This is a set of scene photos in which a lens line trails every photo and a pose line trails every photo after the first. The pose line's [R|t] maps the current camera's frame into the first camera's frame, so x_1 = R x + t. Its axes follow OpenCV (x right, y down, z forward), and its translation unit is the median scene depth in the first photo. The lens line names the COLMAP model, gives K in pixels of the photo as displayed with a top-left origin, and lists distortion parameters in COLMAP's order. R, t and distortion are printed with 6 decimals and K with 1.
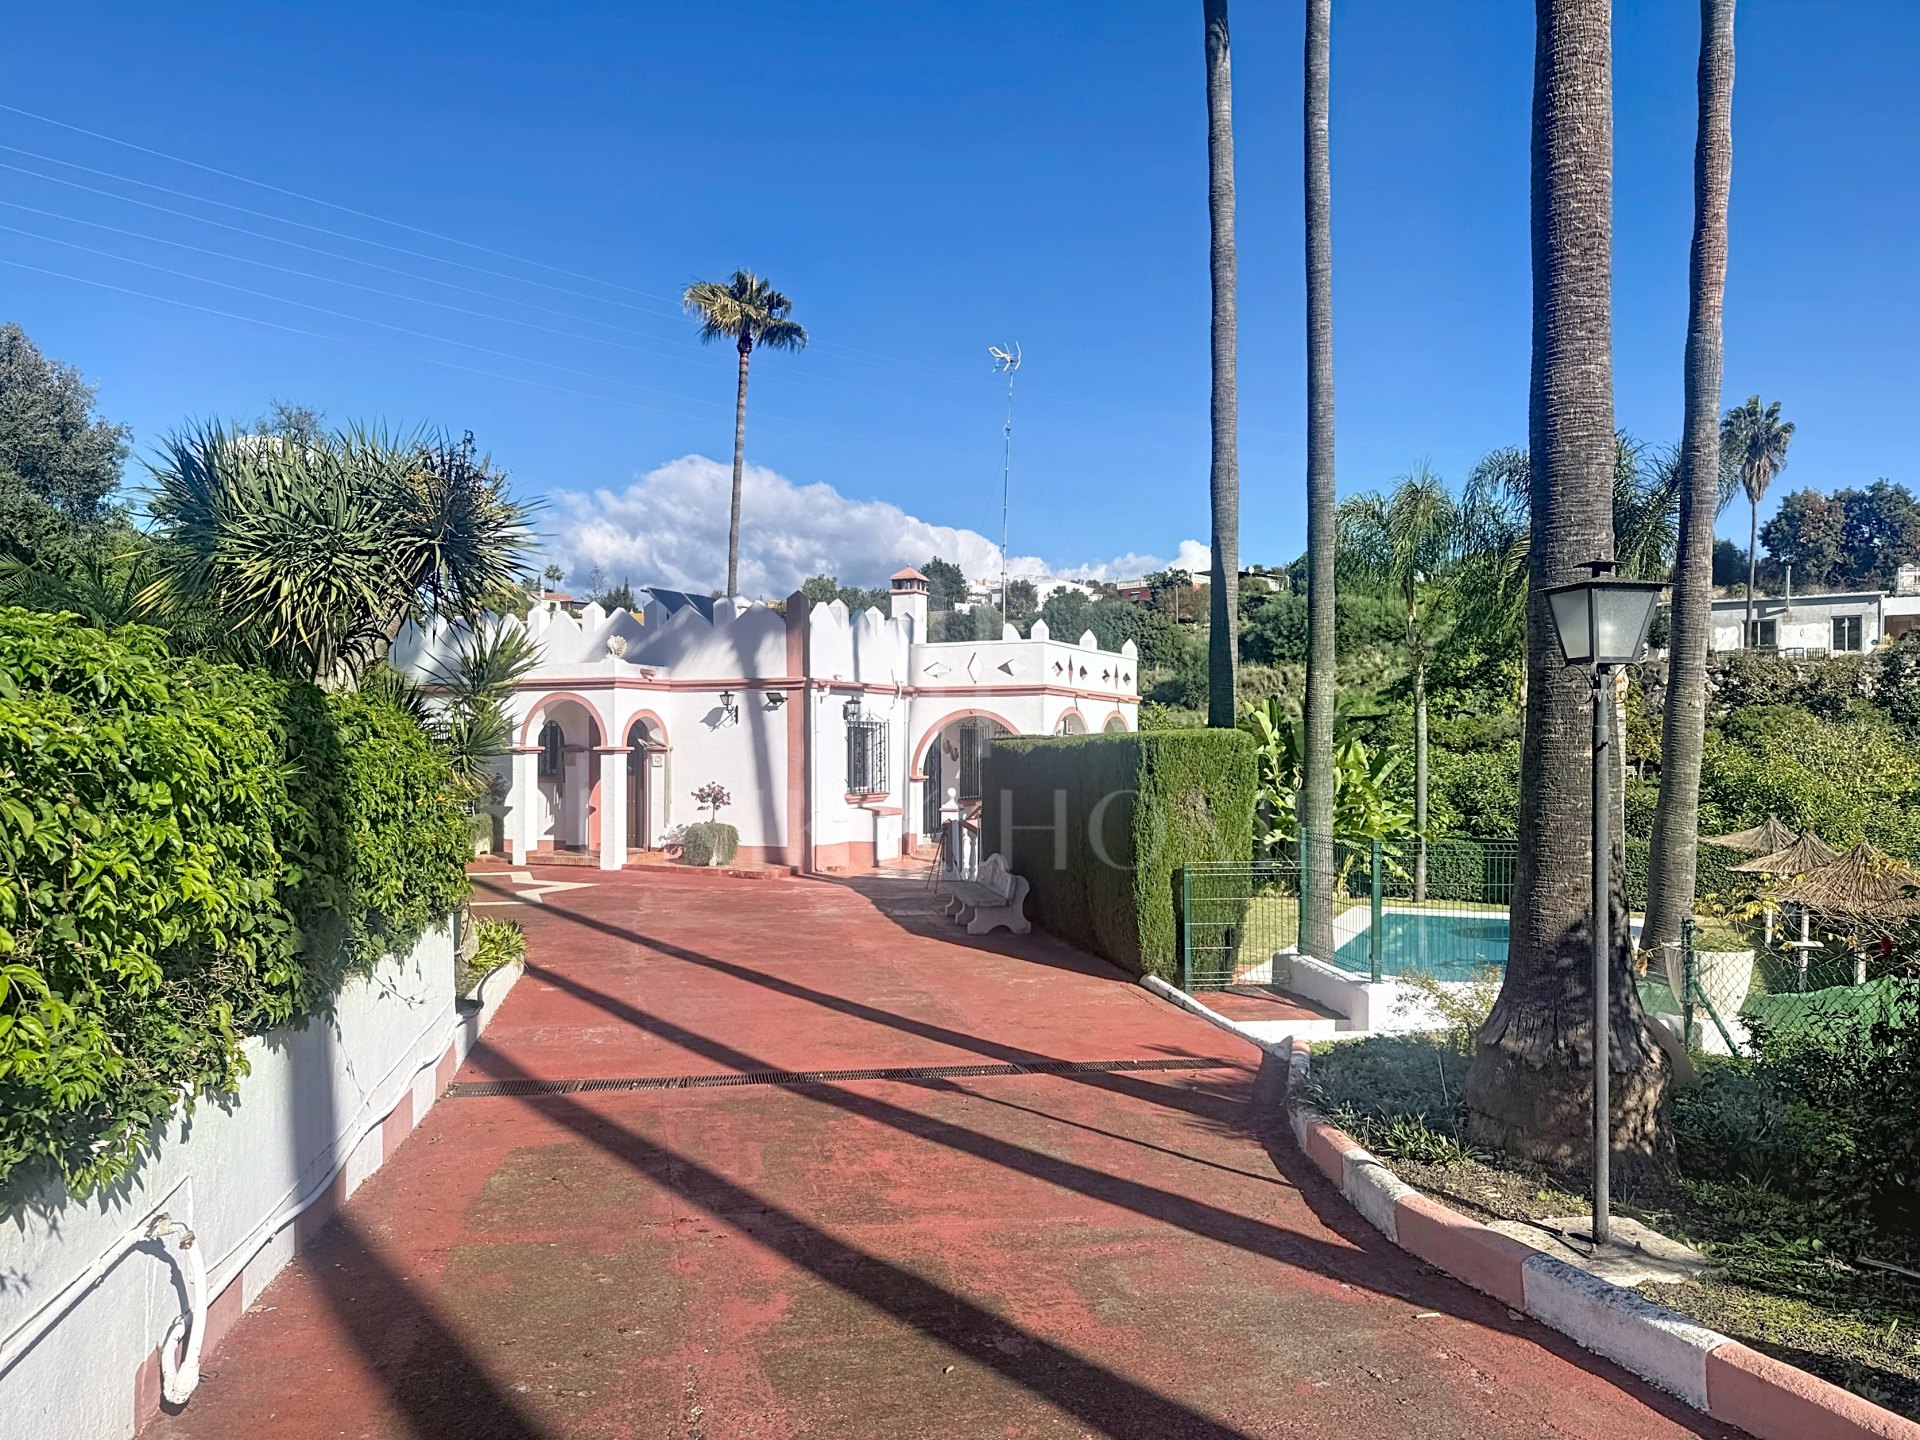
lens RADIAL K [[1369.0, 0, 962.4], [0, 1369.0, 752.2], [0, 0, 1]] dist [0.127998, -0.201080]
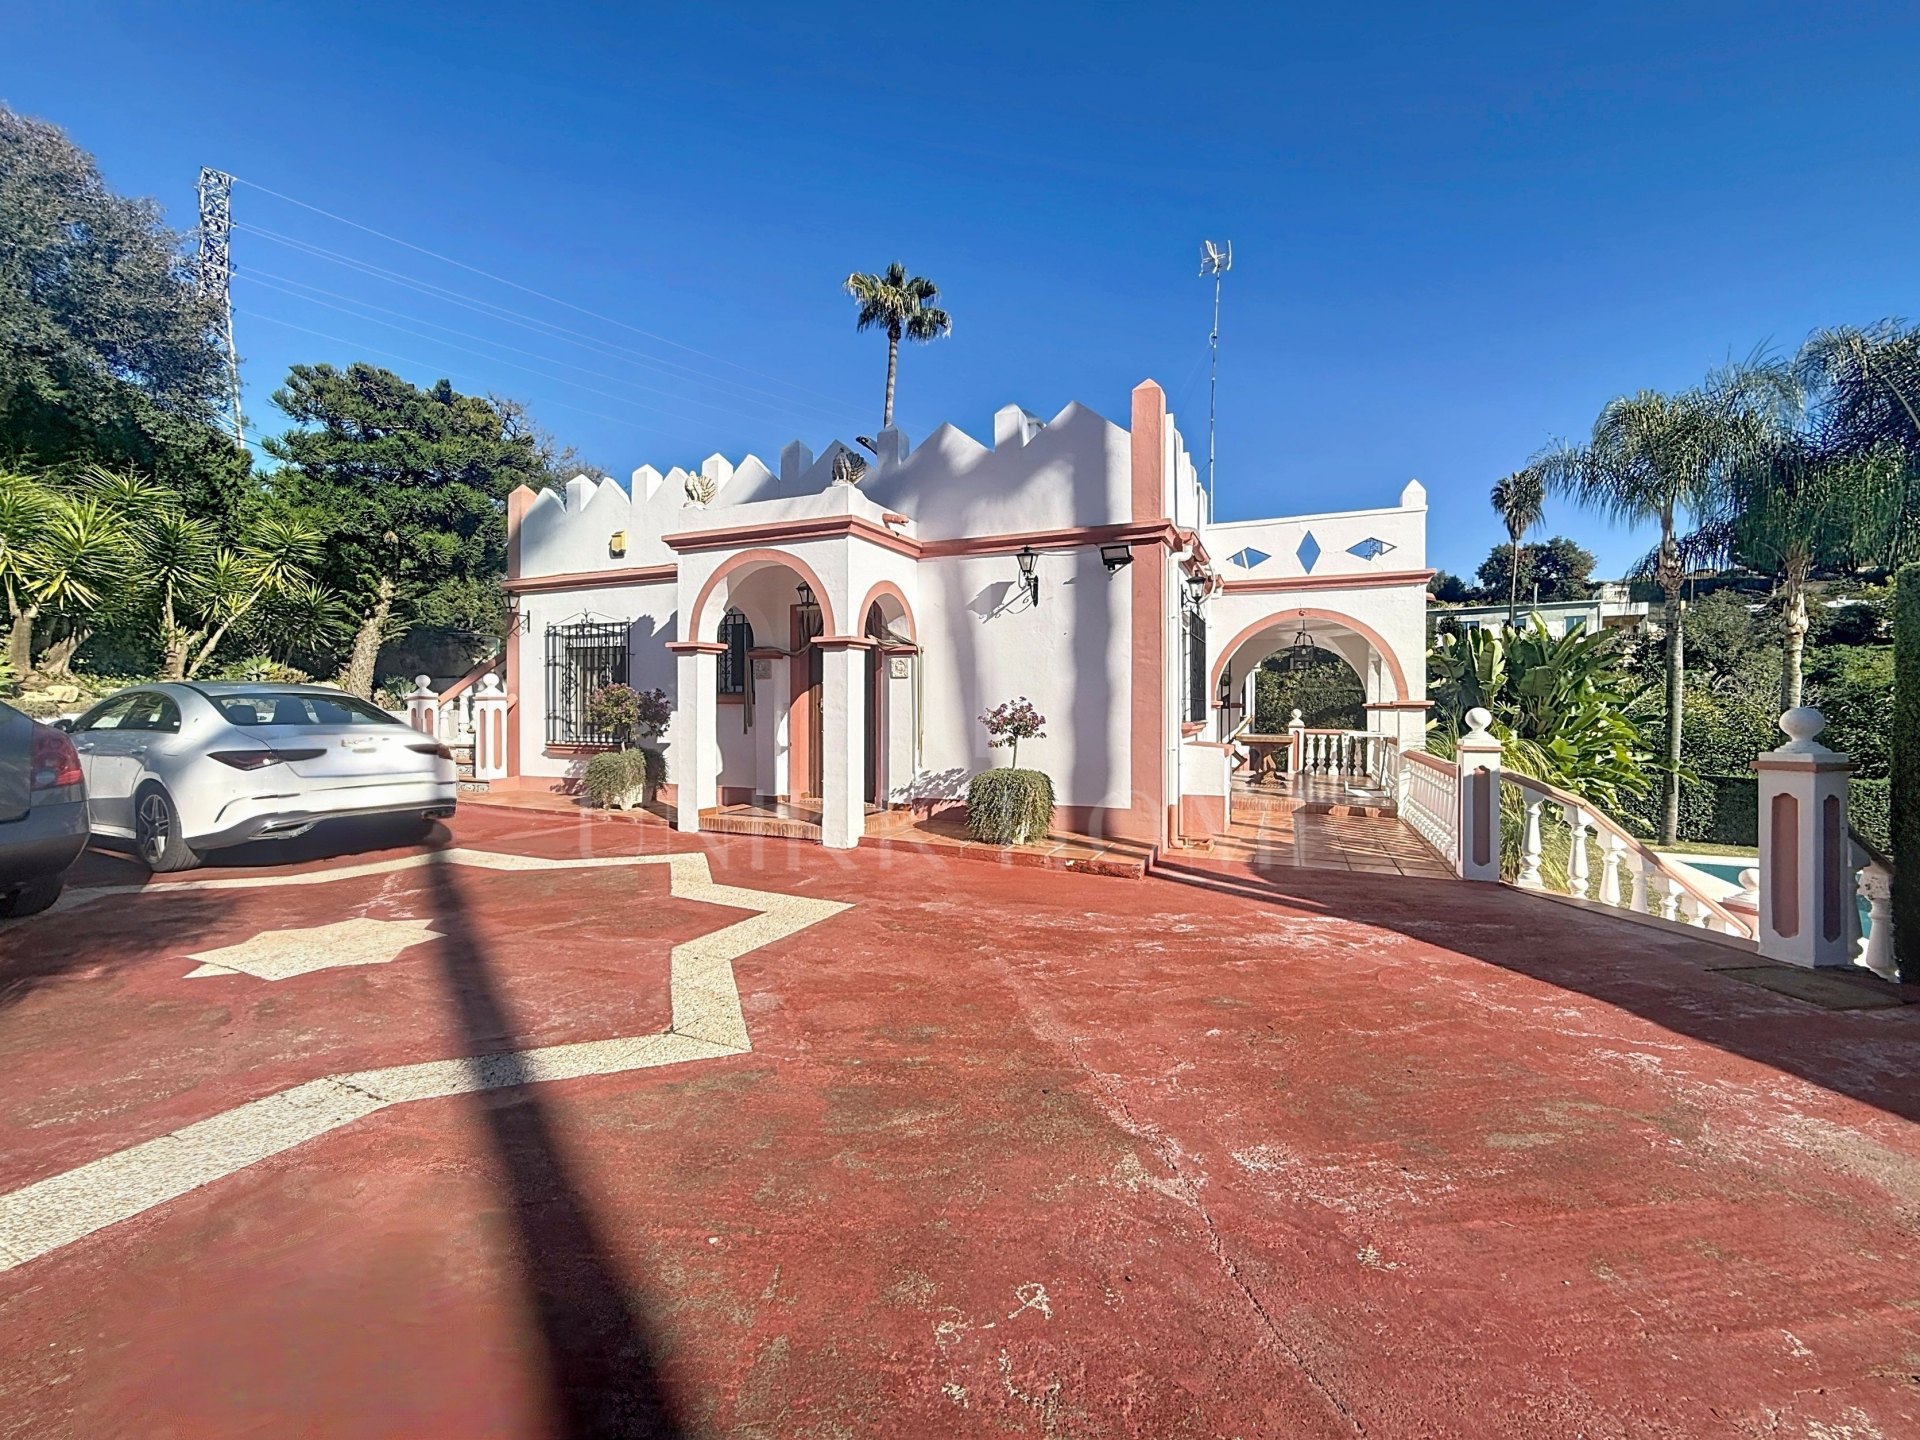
lens RADIAL K [[776.7, 0, 961.9], [0, 776.7, 714.4], [0, 0, 1]] dist [-0.000413, -0.000096]
pose [[0.999753, 0.003565, 0.021945, -0.115794], [-0.003699, 0.999975, 0.006066, 0.014694], [-0.021923, -0.006146, 0.999741, 0.367214]]
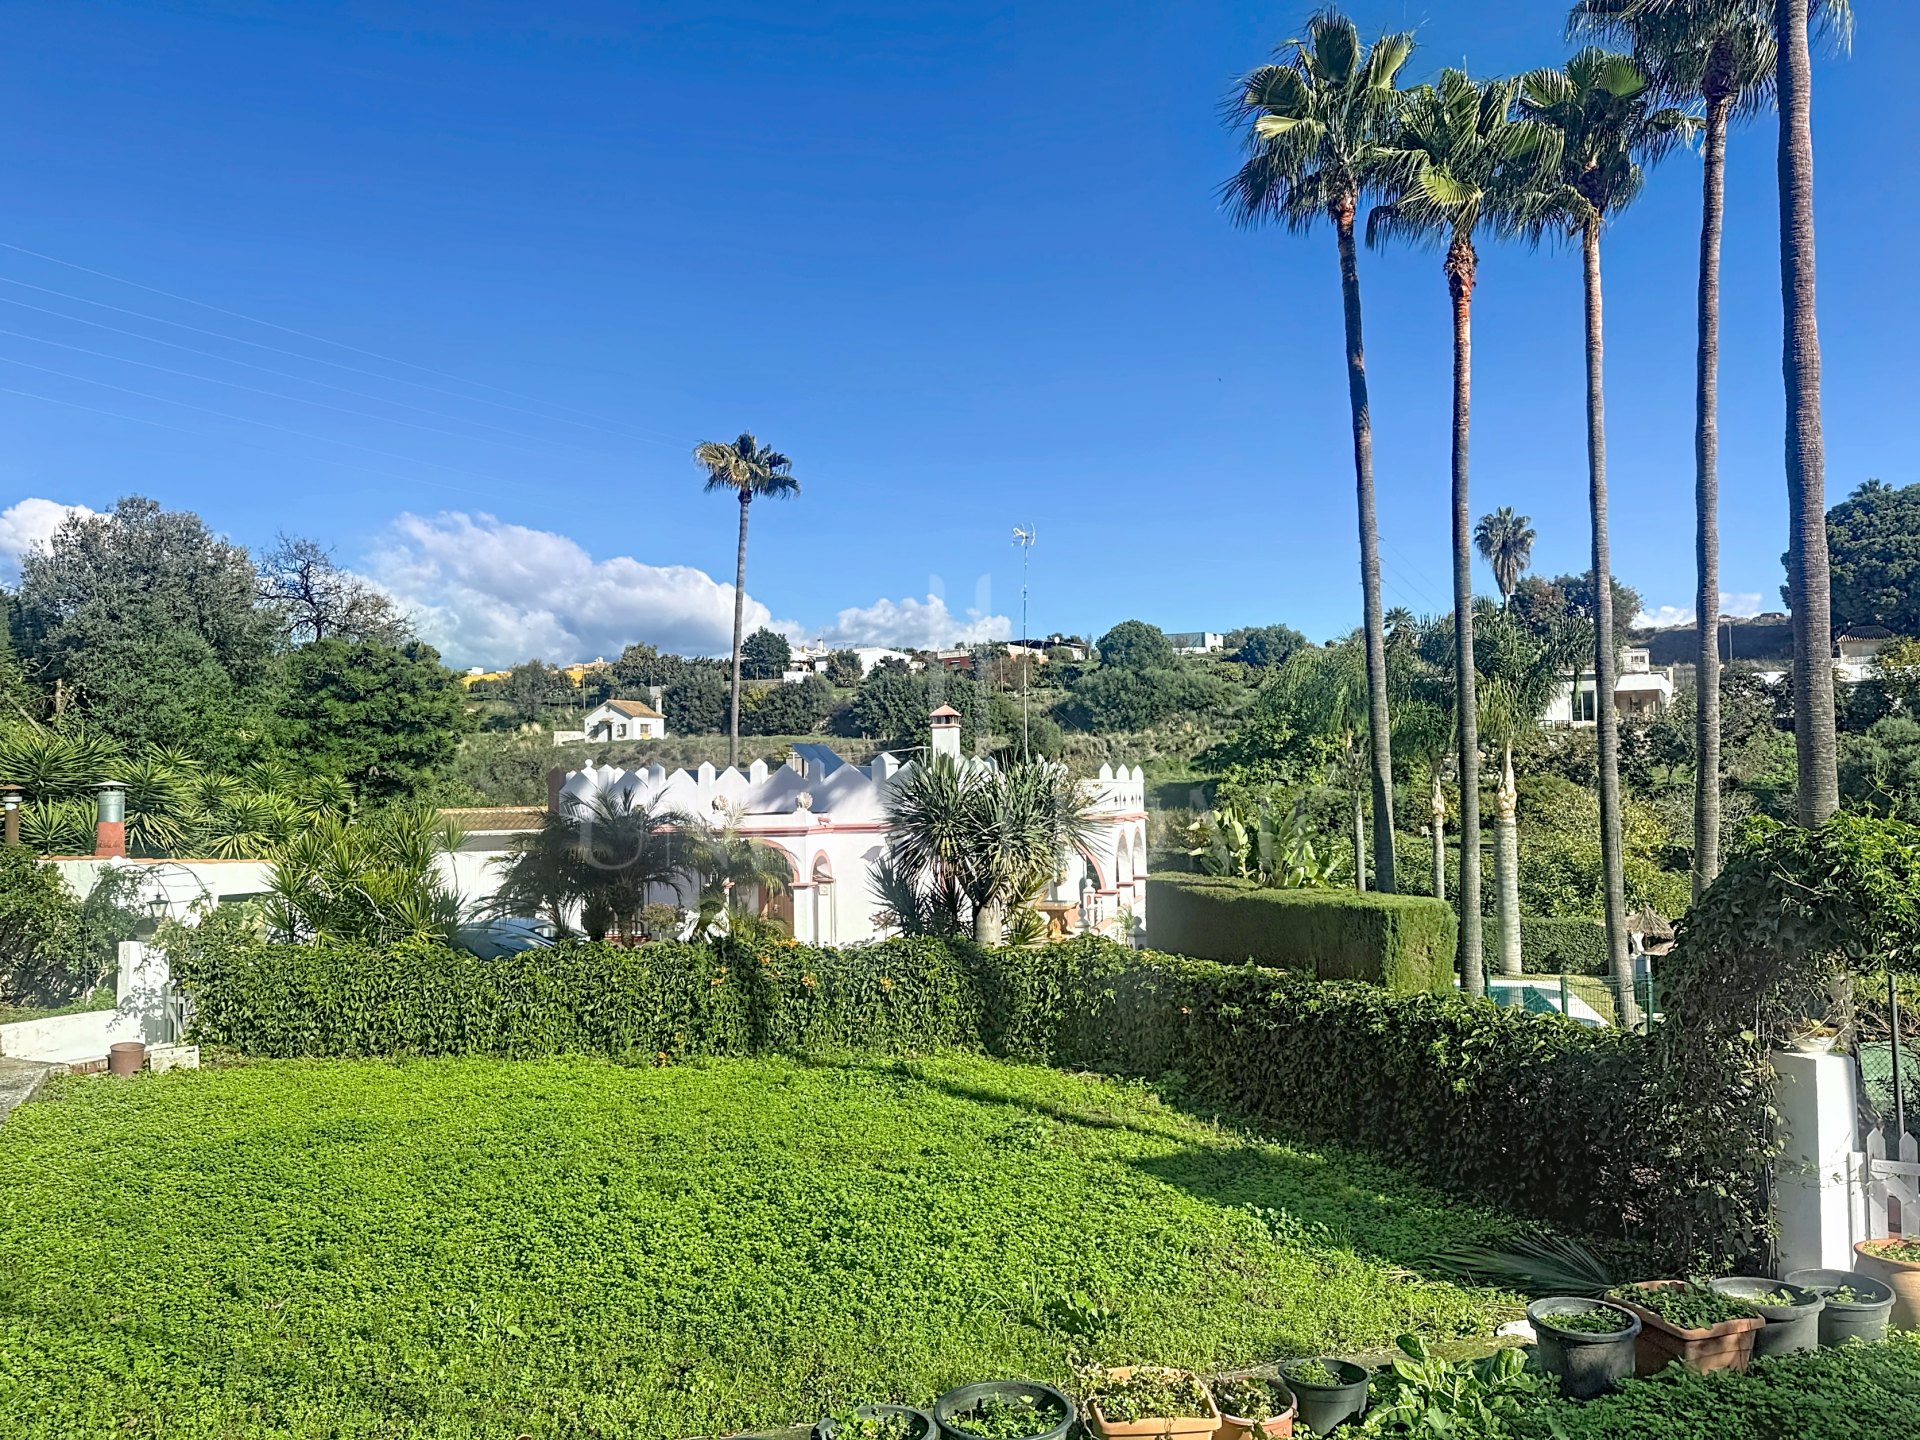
lens RADIAL K [[1339.7, 0, 958.8], [0, 1339.7, 745.5], [0, 0, 1]] dist [0.144363, -0.252569]
pose [[0.986138, -0.014699, 0.165277, -0.172469], [0.021150, 0.999079, -0.037338, -0.043373], [-0.164576, 0.040316, 0.985540, -0.118141]]
